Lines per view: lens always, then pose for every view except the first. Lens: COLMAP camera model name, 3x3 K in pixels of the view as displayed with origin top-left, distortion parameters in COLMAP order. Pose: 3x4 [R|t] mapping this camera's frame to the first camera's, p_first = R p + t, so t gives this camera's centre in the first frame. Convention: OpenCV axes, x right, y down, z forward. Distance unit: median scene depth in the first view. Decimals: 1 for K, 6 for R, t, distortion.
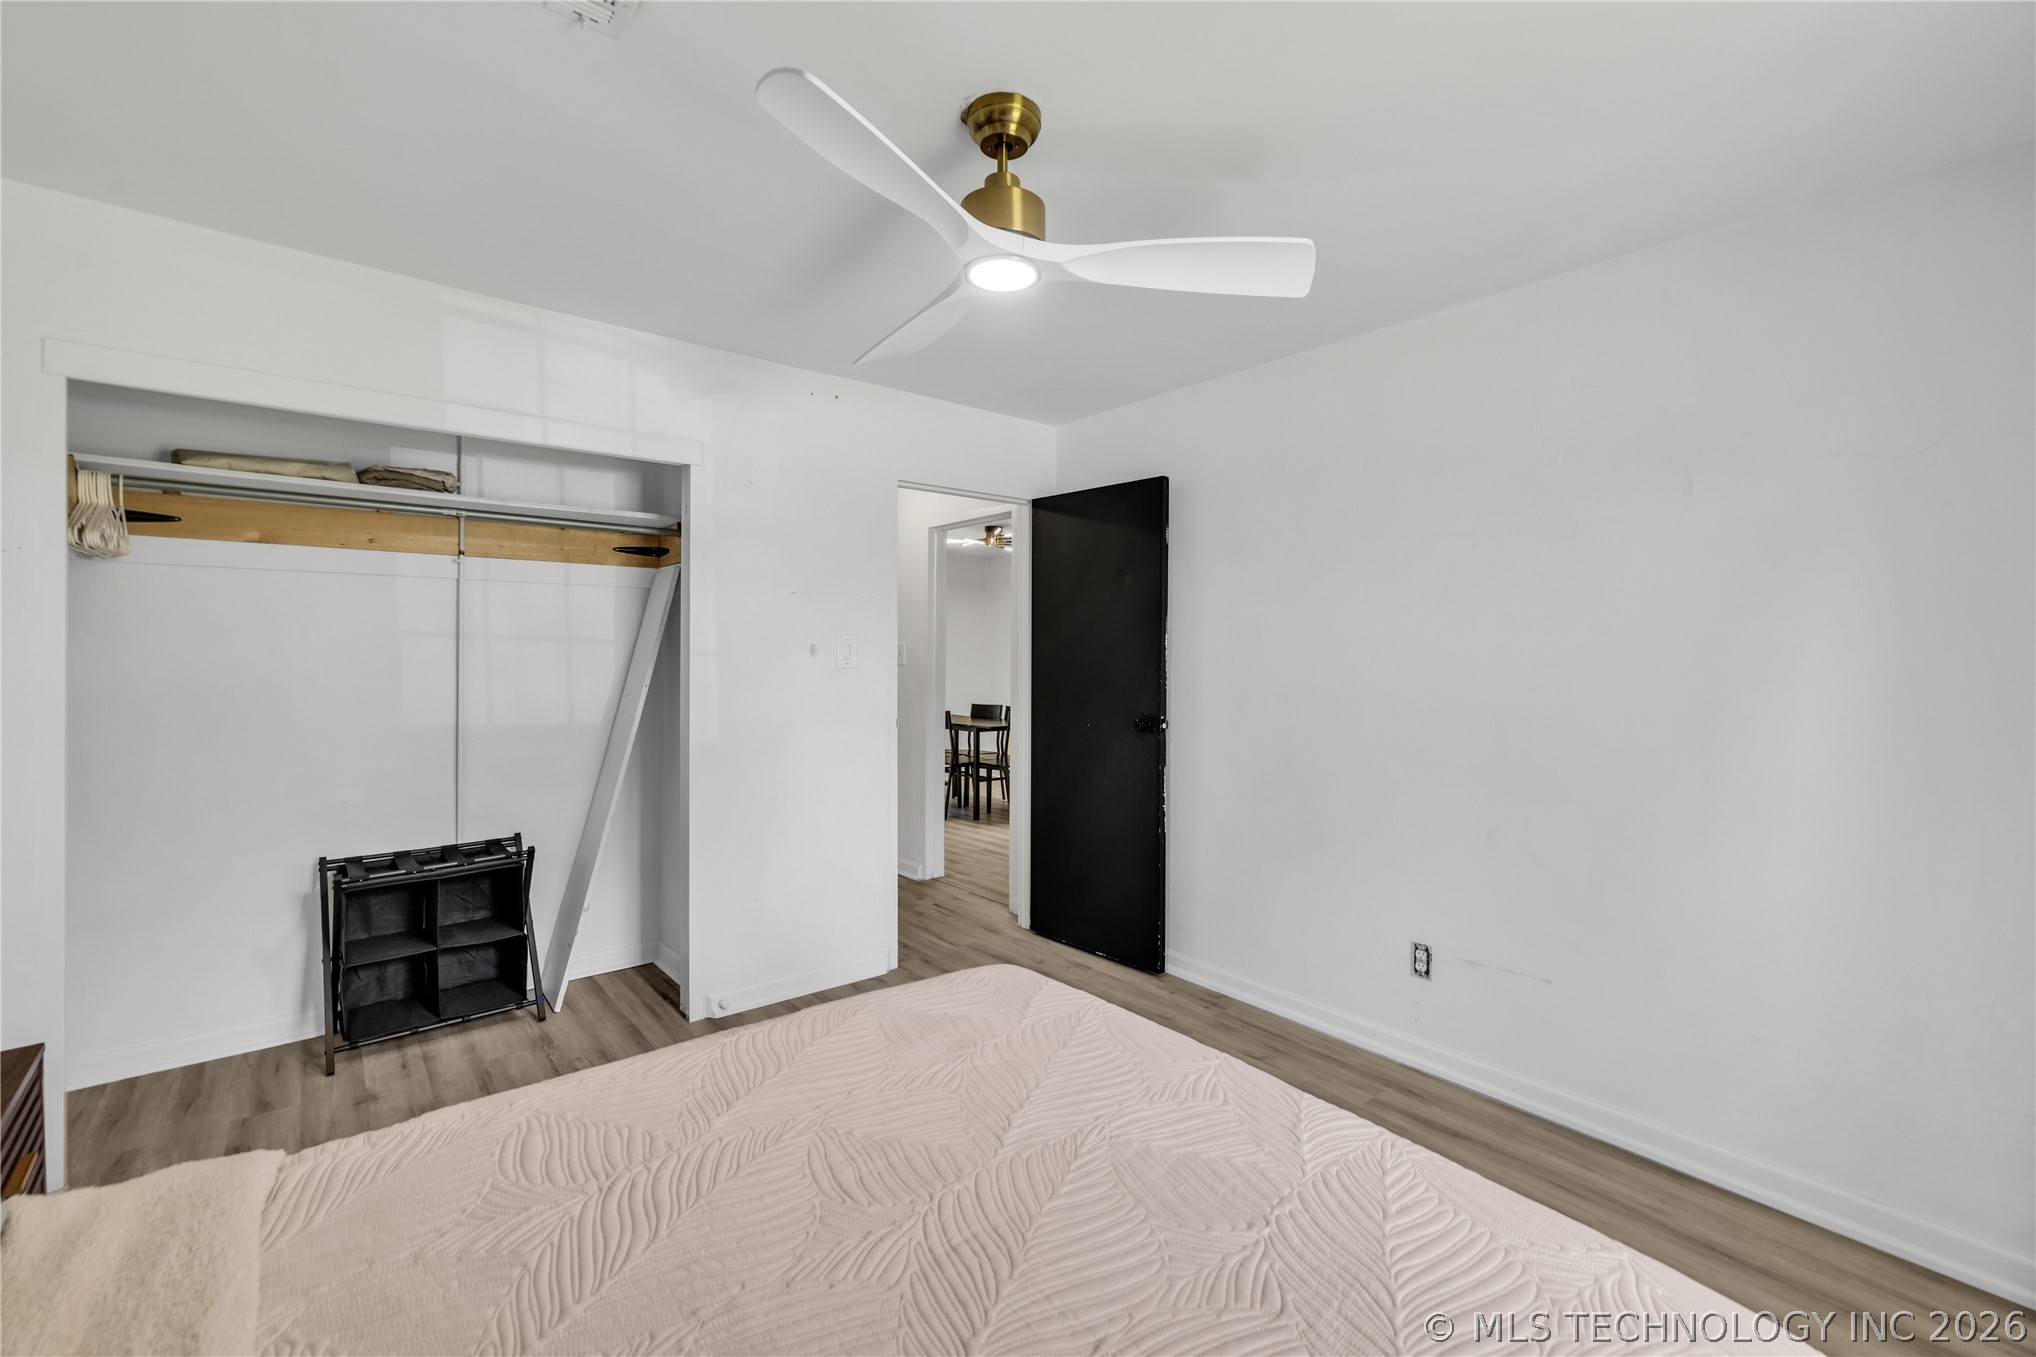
lens RADIAL K [[861.0, 0, 1018.6], [0, 861.0, 654.9], [0, 0, 1]] dist [-0.000756, 0.000352]
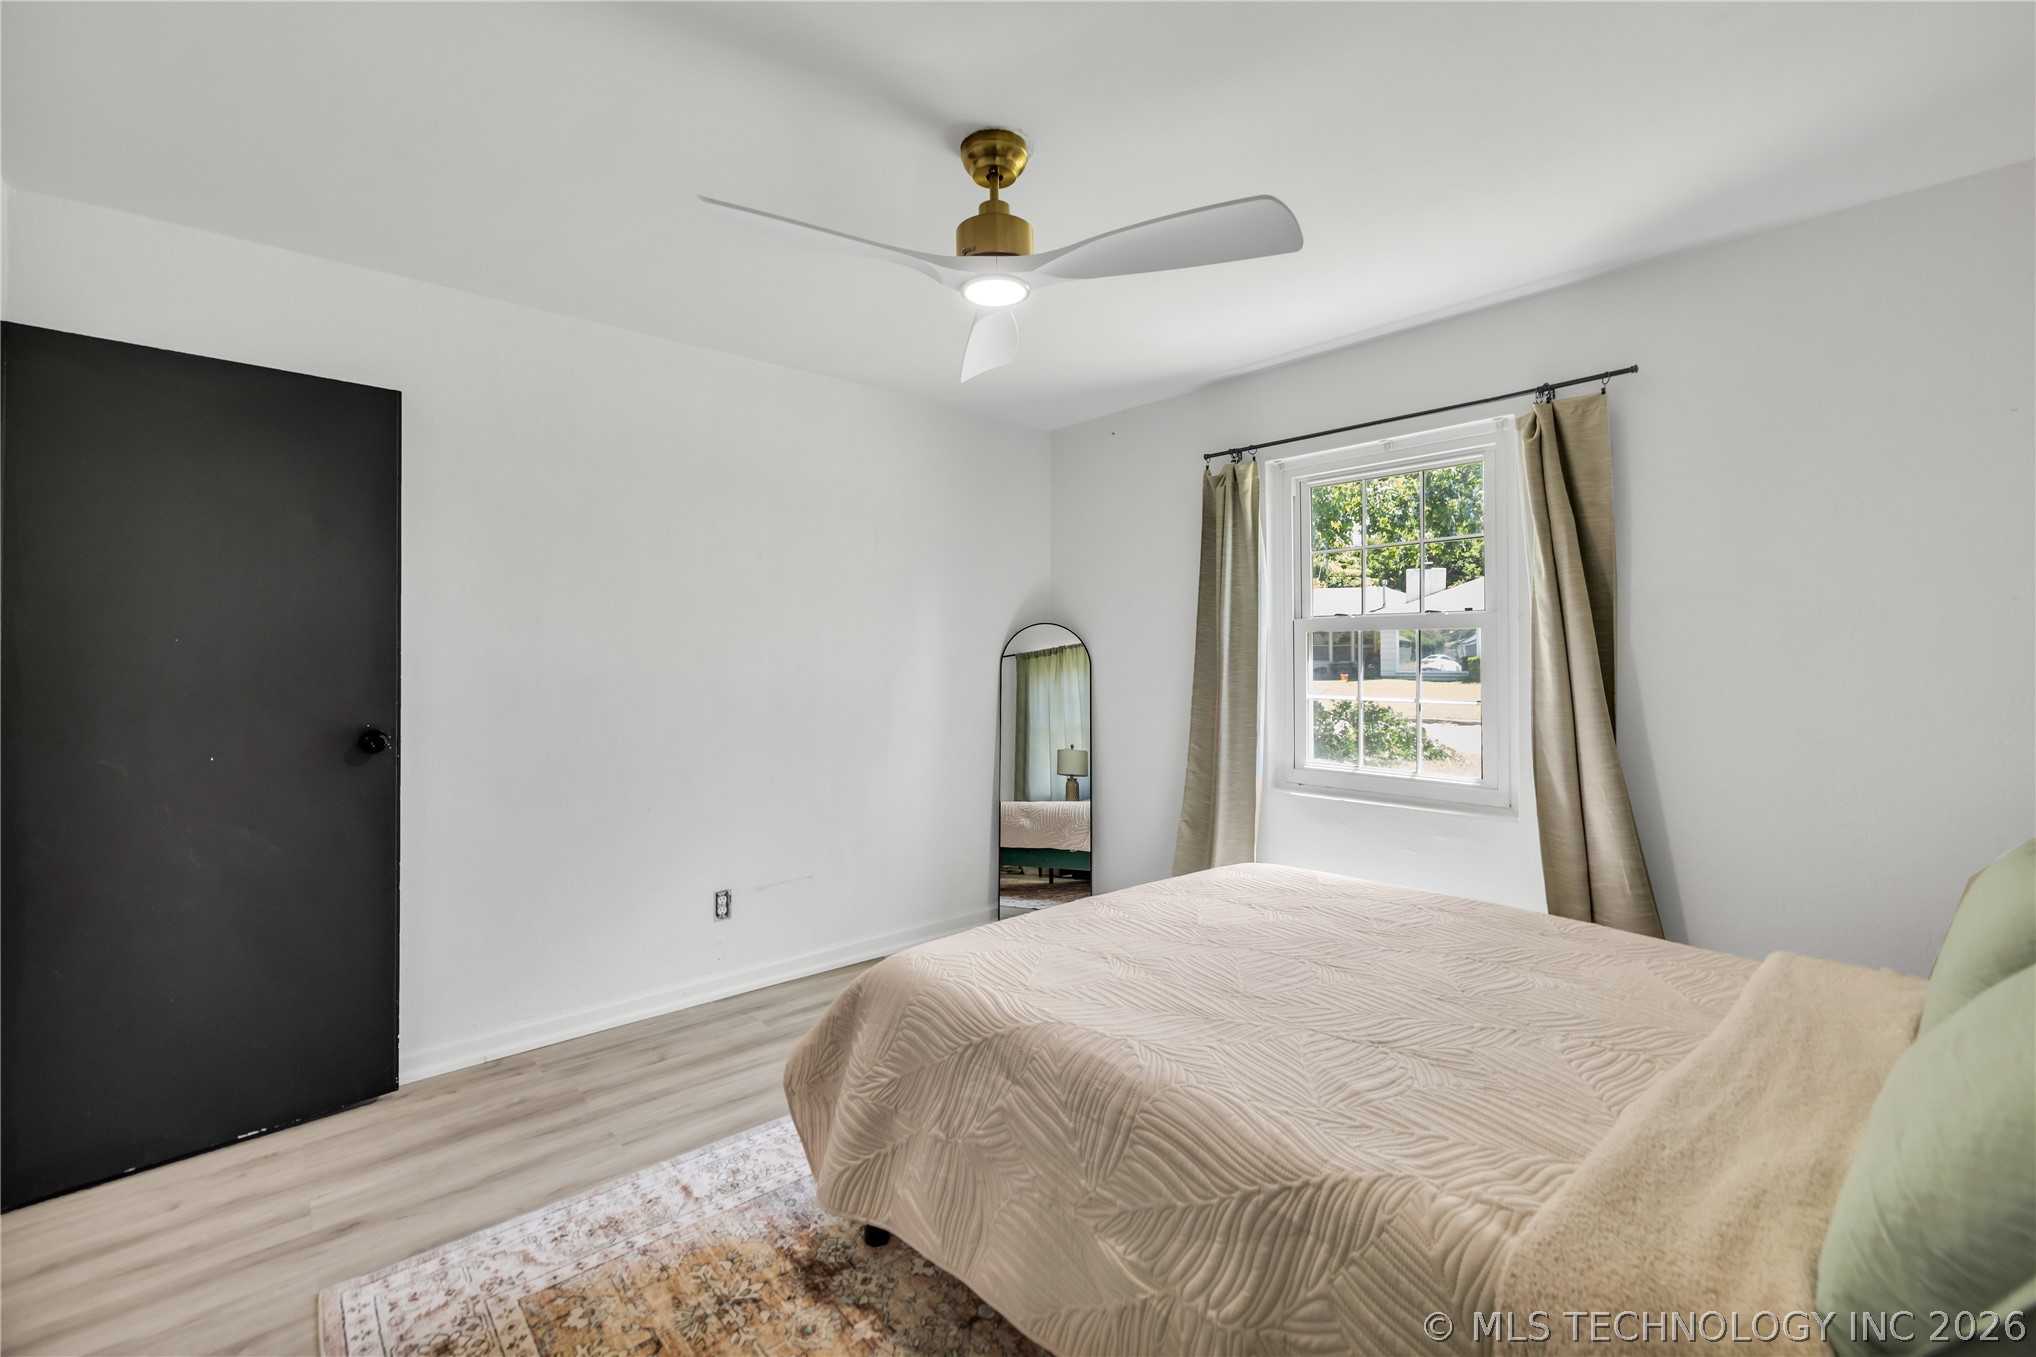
lens RADIAL K [[861.0, 0, 1018.6], [0, 861.0, 654.9], [0, 0, 1]] dist [-0.000756, 0.000352]
pose [[-0.037020, -0.007592, 0.999286, -0.704443], [0.005610, 0.999954, 0.007805, 0.010241], [-0.999299, 0.005895, -0.036976, 0.639191]]
